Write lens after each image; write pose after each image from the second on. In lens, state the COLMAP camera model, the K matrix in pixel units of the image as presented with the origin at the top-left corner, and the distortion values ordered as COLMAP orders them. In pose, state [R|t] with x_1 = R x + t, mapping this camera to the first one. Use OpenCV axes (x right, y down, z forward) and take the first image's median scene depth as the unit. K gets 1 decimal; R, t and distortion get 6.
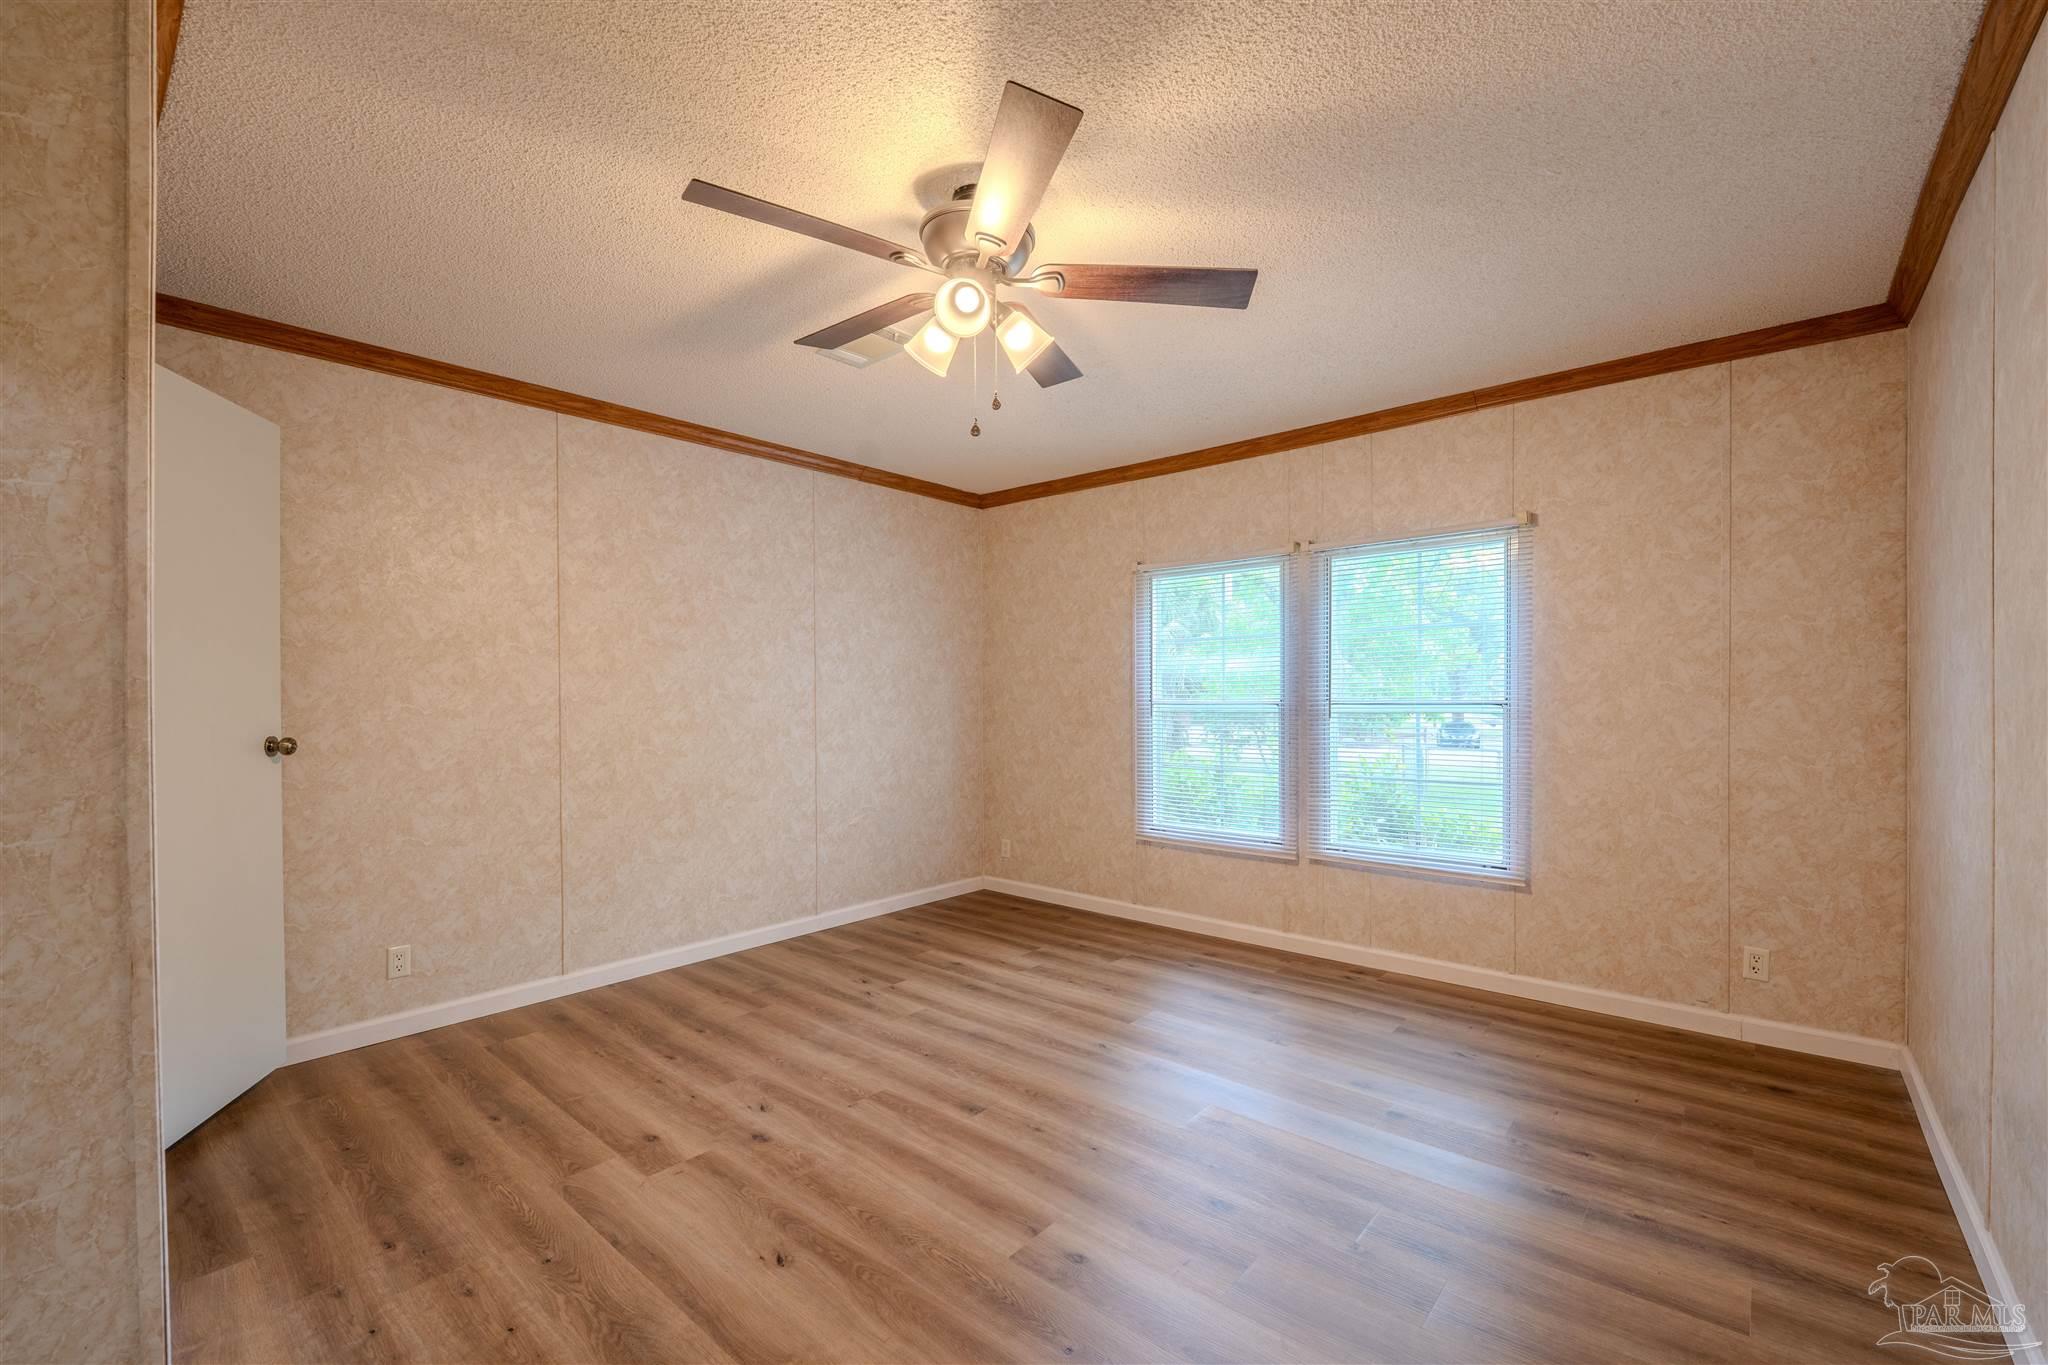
lens RADIAL K [[837.7, 0, 1024.1], [0, 837.7, 692.0], [0, 0, 1]] dist [-0.018319, -0.000474]
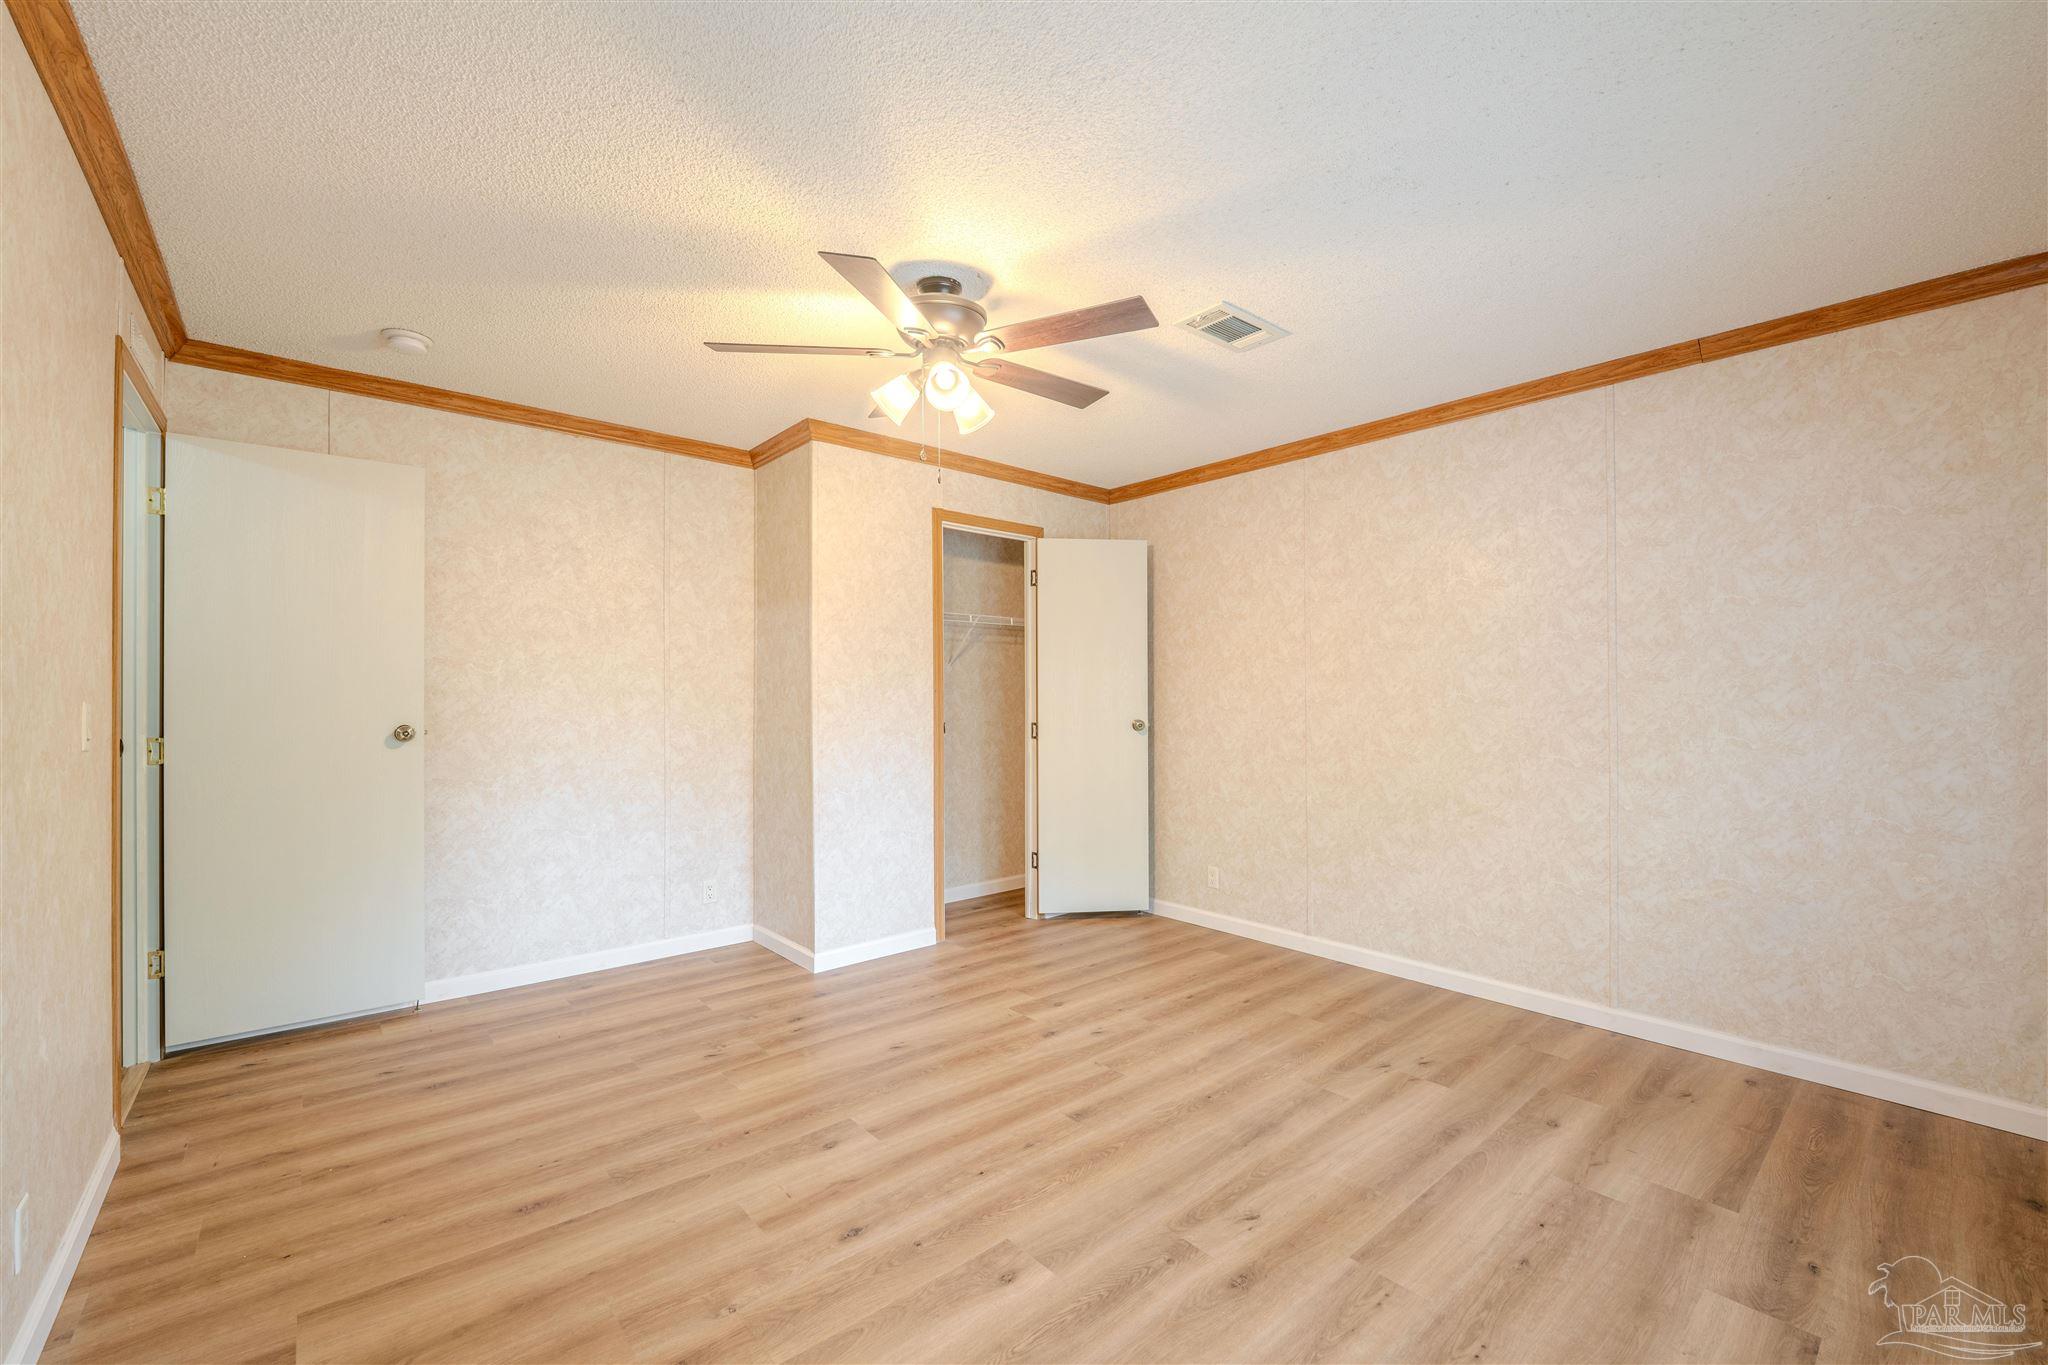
lens RADIAL K [[837.7, 0, 1024.1], [0, 837.7, 692.0], [0, 0, 1]] dist [-0.018319, -0.000474]
pose [[-0.151849, 0.000179, -0.988404, 0.679716], [0.002155, 0.999998, -0.000150, -0.004097], [0.988401, -0.002153, -0.151849, 0.792230]]
